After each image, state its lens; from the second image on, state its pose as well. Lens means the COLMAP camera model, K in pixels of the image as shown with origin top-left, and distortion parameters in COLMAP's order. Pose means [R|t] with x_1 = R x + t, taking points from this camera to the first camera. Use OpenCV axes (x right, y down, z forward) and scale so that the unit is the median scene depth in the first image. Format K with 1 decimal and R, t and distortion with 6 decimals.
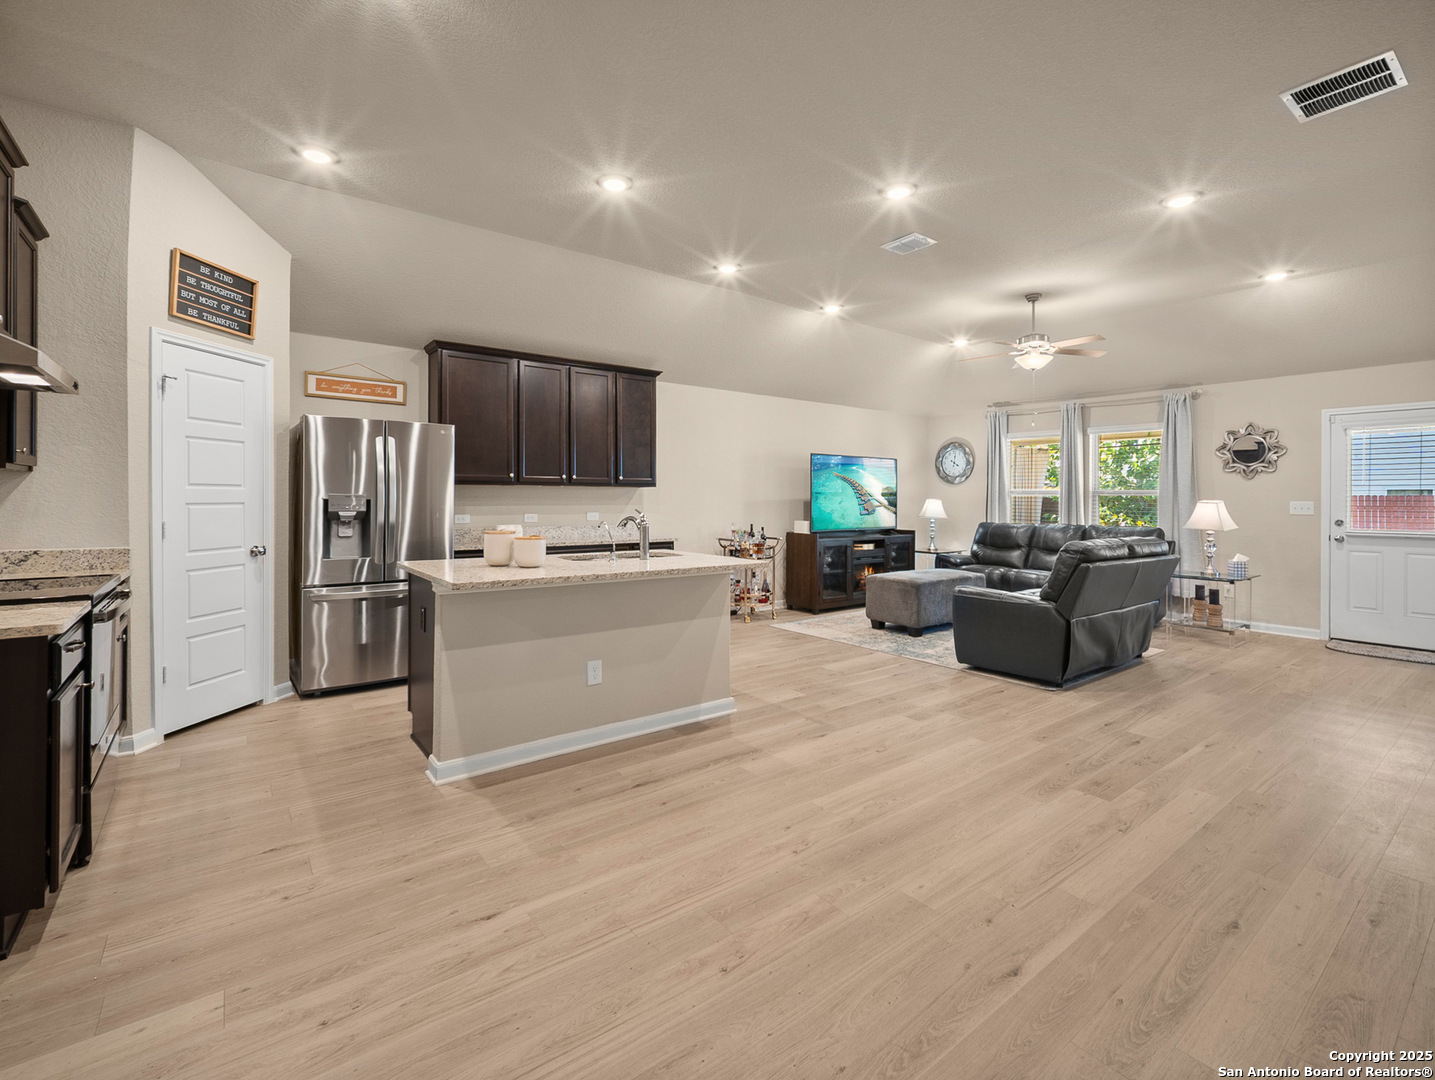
lens RADIAL K [[653.3, 0, 700.4], [0, 653.3, 501.8], [0, 0, 1]] dist [-0.008977, 0.000726]
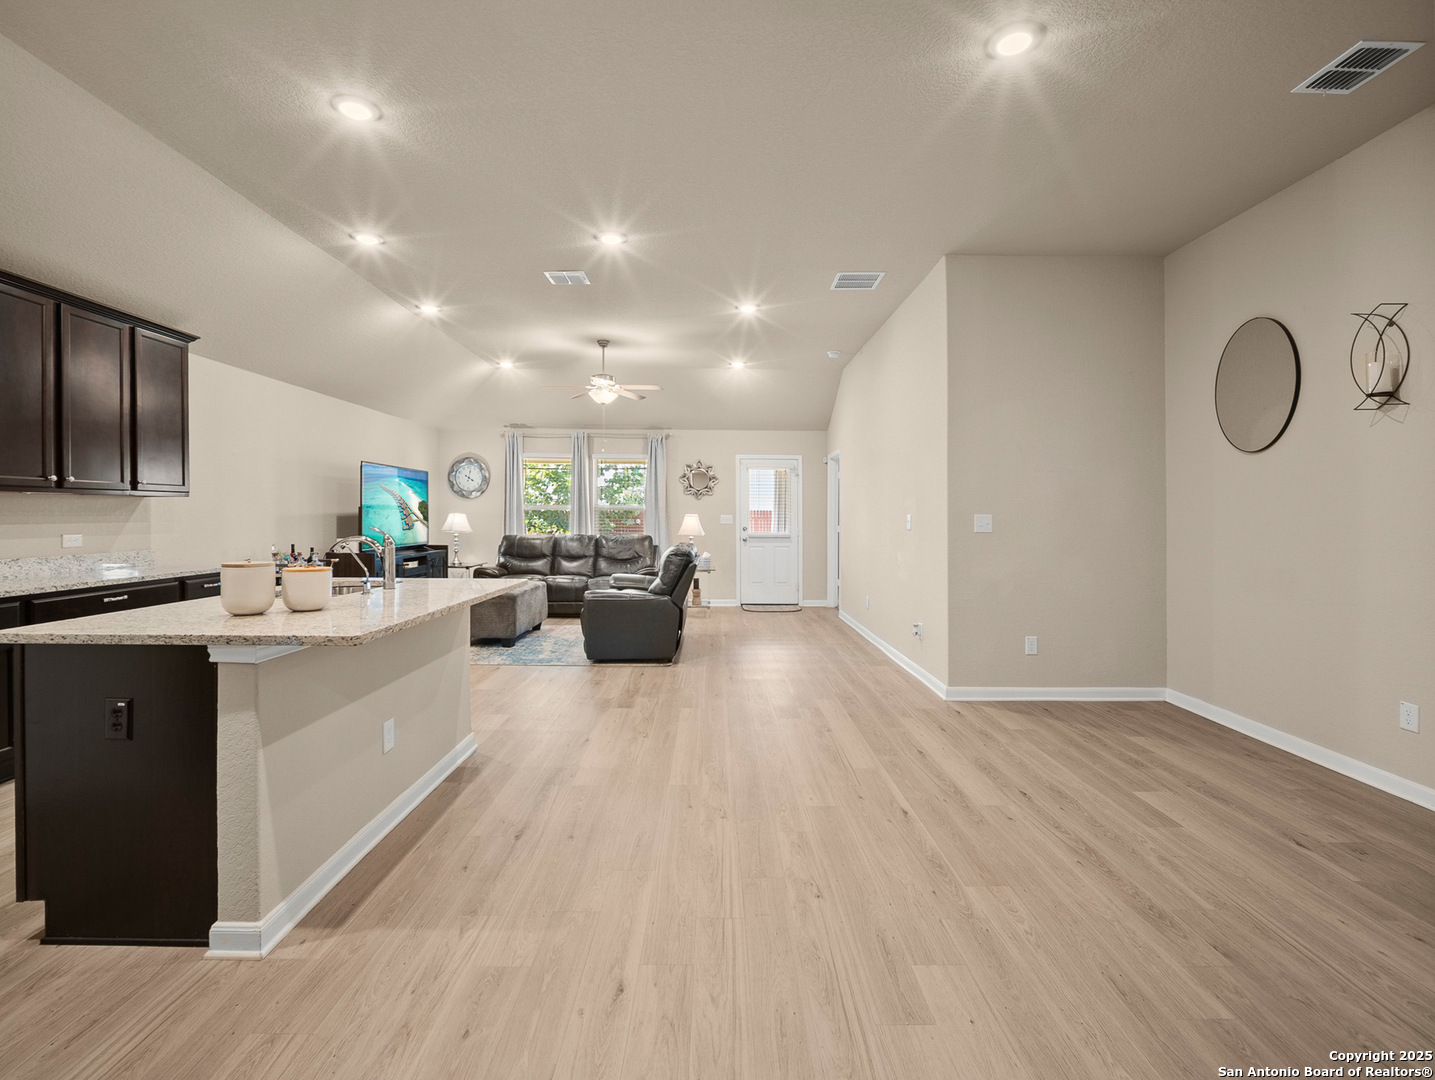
lens RADIAL K [[662.7, 0, 709.7], [0, 662.7, 513.2], [0, 0, 1]] dist [-0.001234, 0.001203]
pose [[0.599325, 0.000181, 0.800506, -0.488228], [0.001932, 0.999997, -0.001673, -0.003678], [-0.800504, 0.002549, 0.599323, 0.181012]]
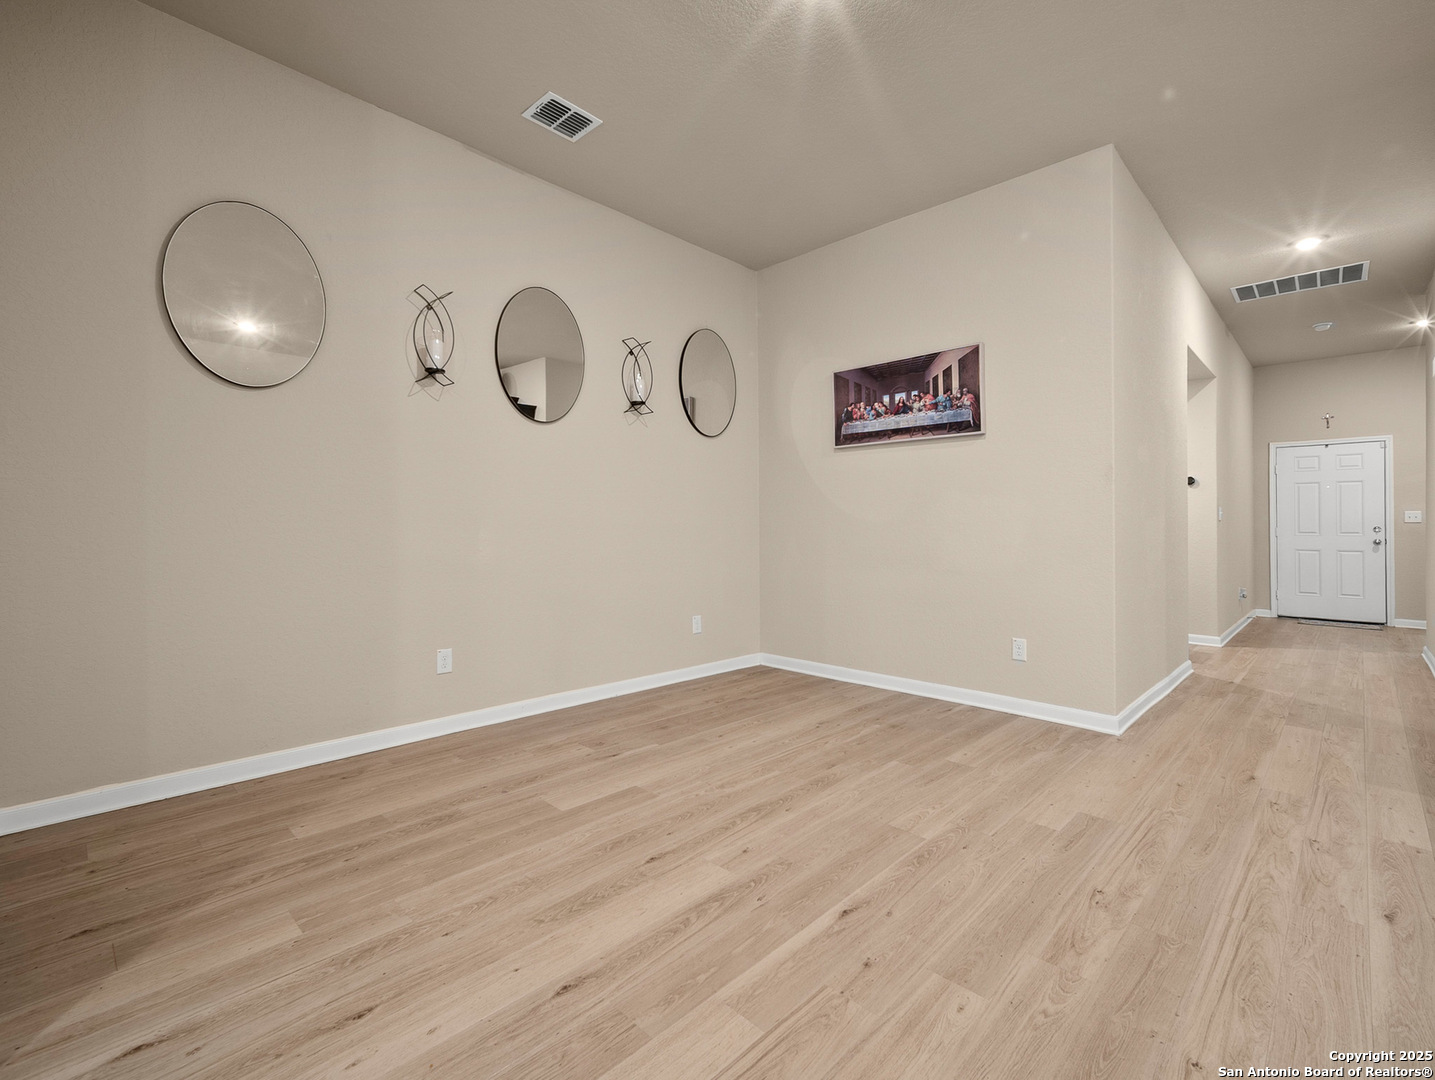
lens RADIAL K [[662.7, 0, 709.7], [0, 662.7, 513.2], [0, 0, 1]] dist [-0.001234, 0.001203]
pose [[-0.987385, -0.009976, -0.158021, 0.384632], [-0.007528, 0.999842, -0.016077, 0.047926], [0.158157, -0.014685, -0.987305, 0.890628]]
